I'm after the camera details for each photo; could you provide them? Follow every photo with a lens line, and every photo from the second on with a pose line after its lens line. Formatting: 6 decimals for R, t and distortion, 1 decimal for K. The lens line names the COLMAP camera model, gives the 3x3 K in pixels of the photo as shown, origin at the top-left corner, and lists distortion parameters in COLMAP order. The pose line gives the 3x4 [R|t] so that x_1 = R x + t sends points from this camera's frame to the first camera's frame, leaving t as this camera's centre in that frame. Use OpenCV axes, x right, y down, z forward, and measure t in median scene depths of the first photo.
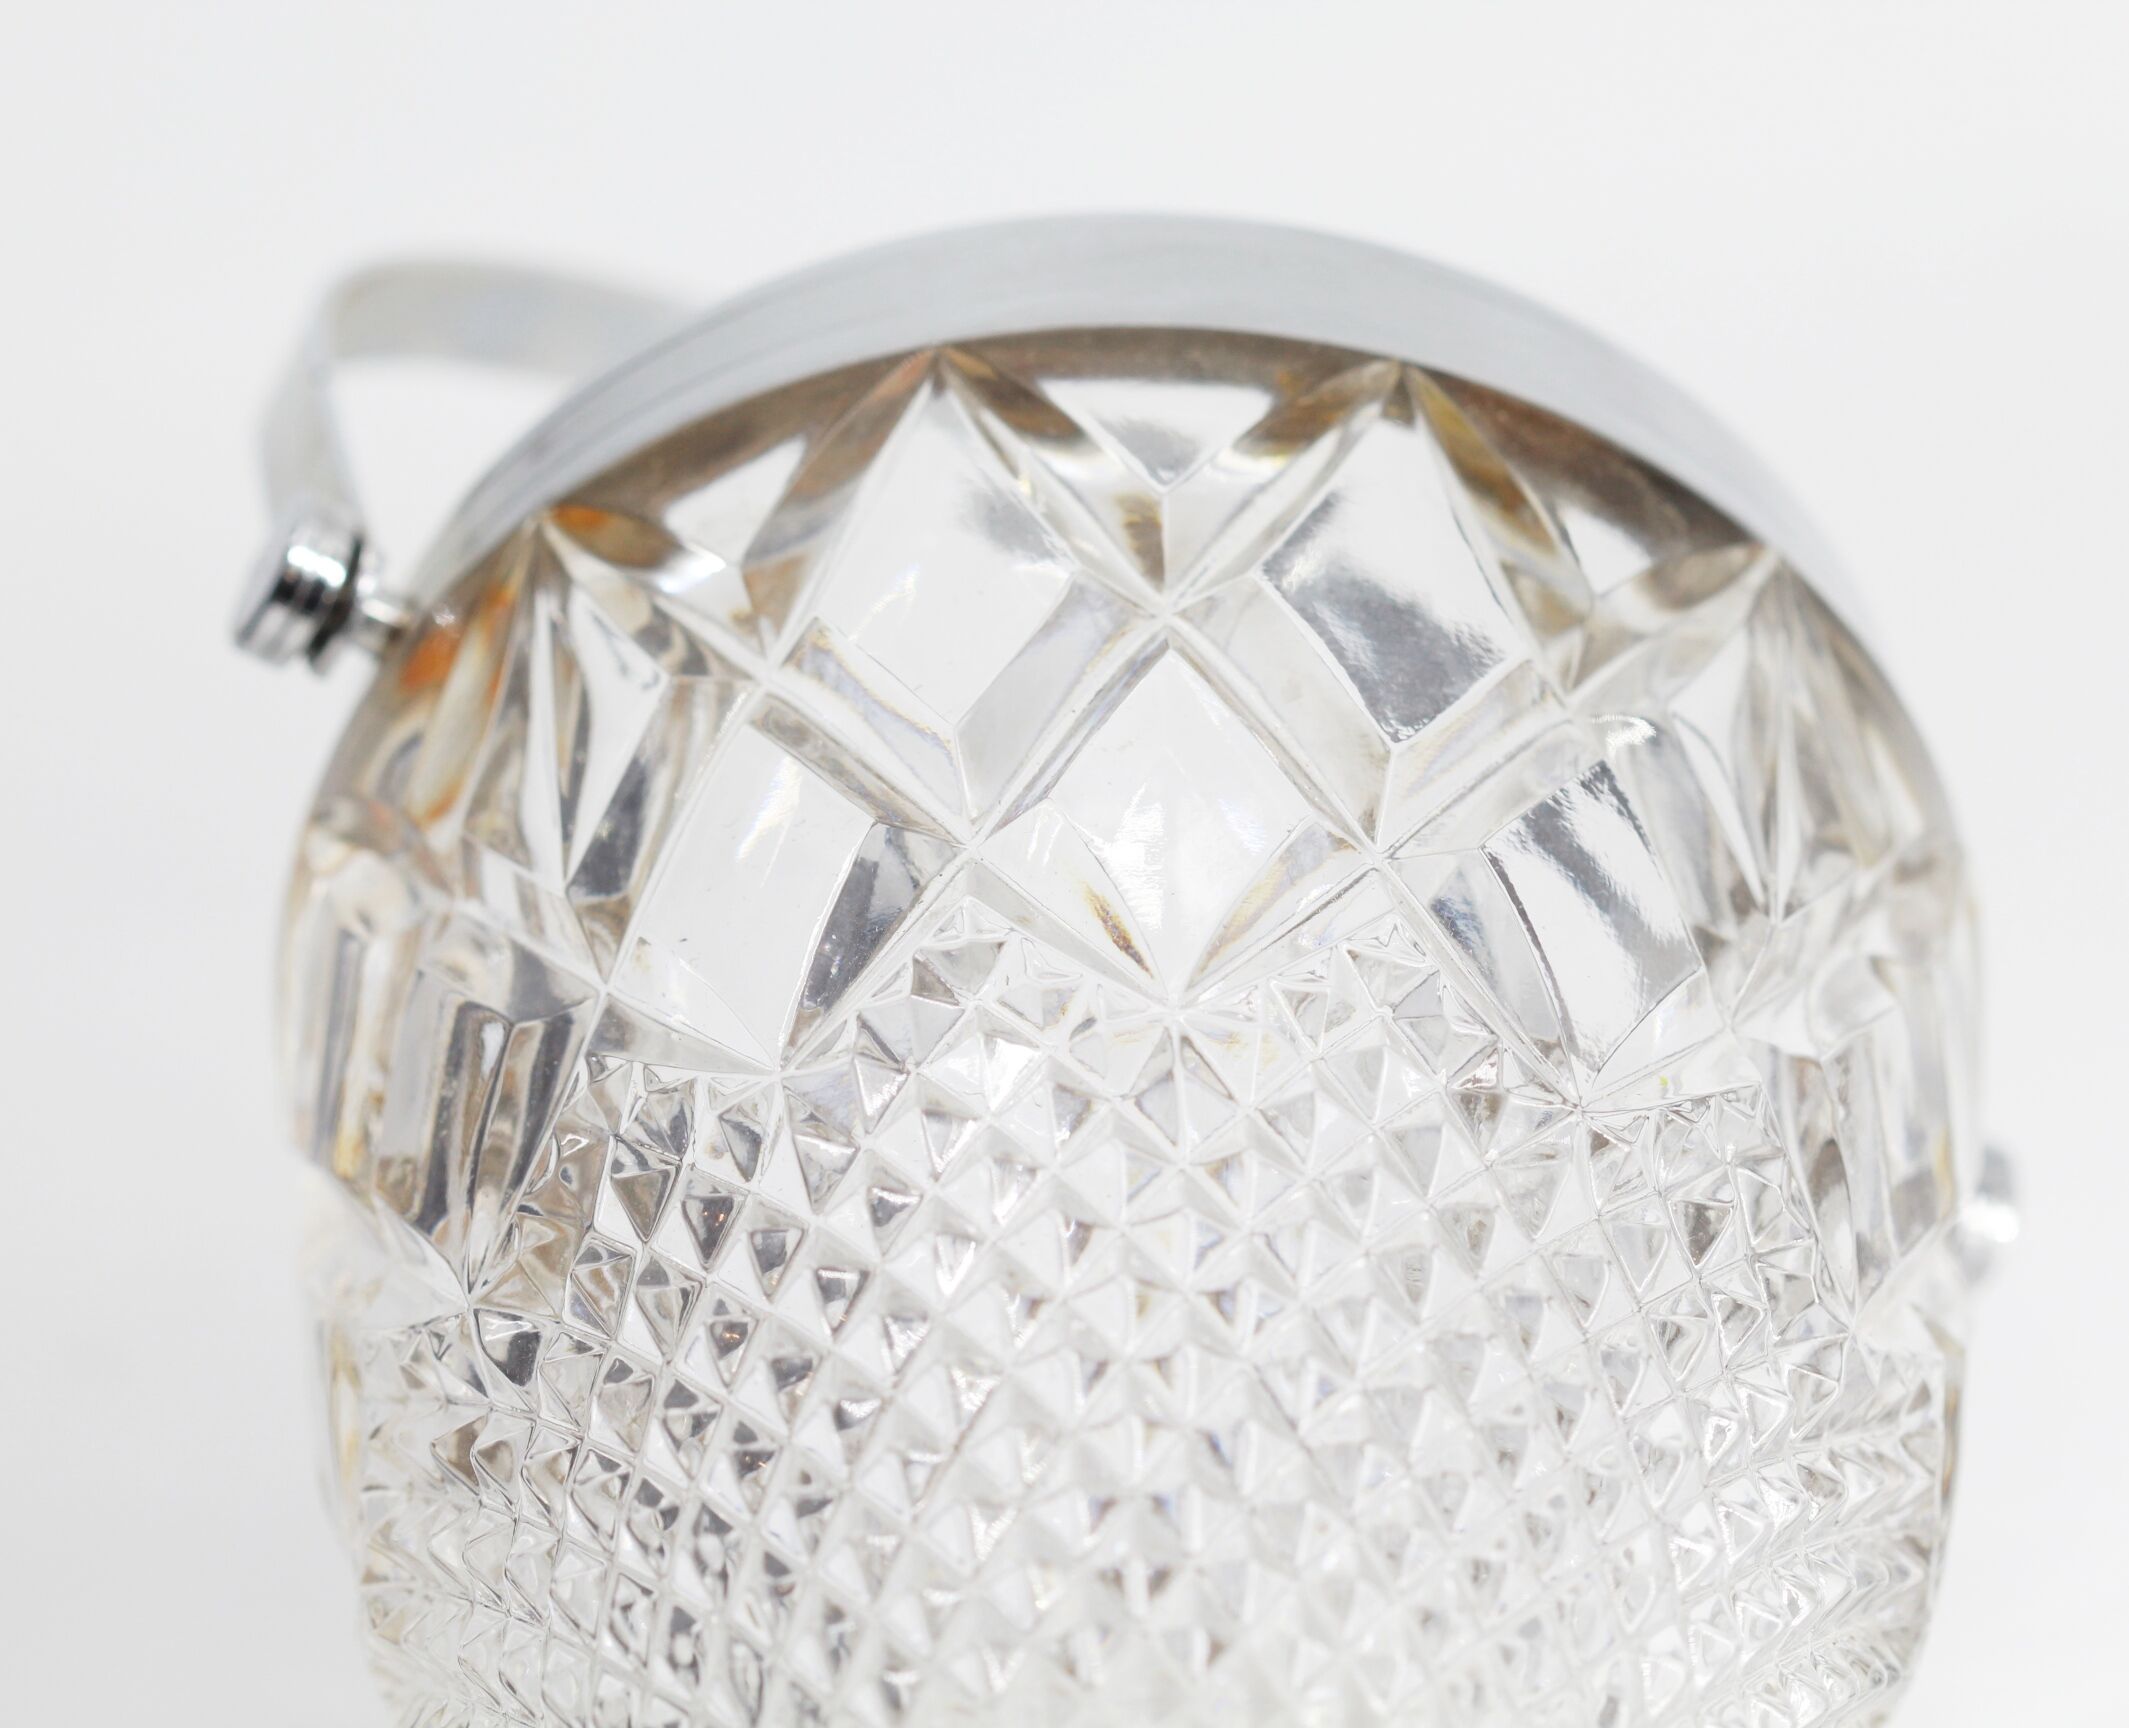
lens RADIAL K [[10228.3, 0, 1068.6], [0, 10228.3, 862.8], [0, 0, 1]] dist [2.254493, 0.000000]
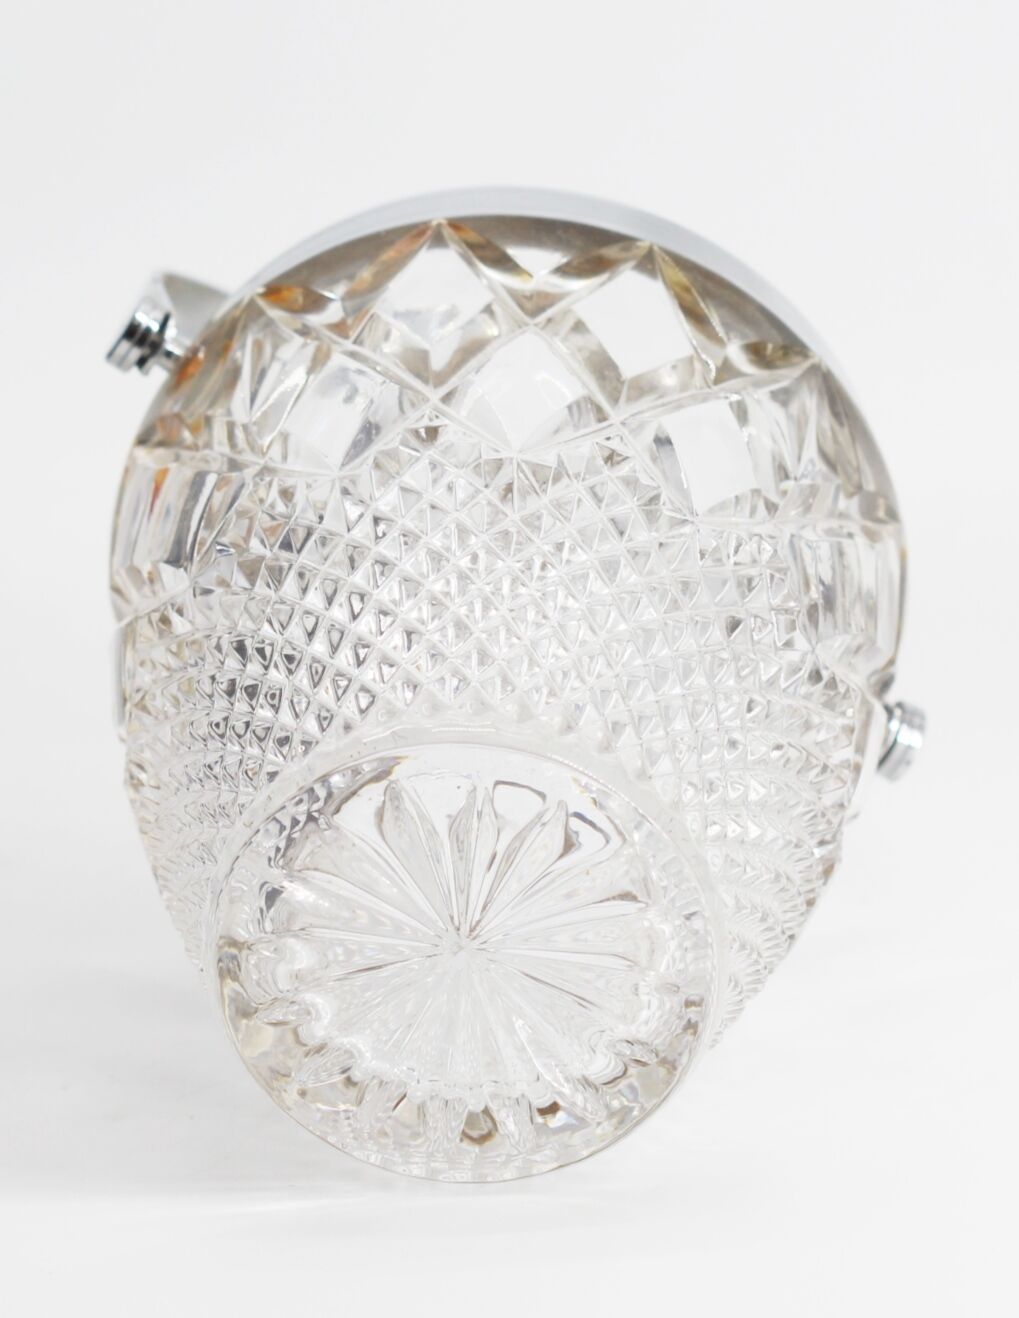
lens RADIAL K [[6329.9, 0, 509.3], [0, 6329.9, 659.0], [0, 0, 1]] dist [-0.125468, 0.000000]
pose [[0.996542, 0.082813, -0.006835, 0.015896], [-0.082761, 0.996541, 0.007556, 0.026974], [0.007437, -0.006964, 0.999948, -0.304543]]
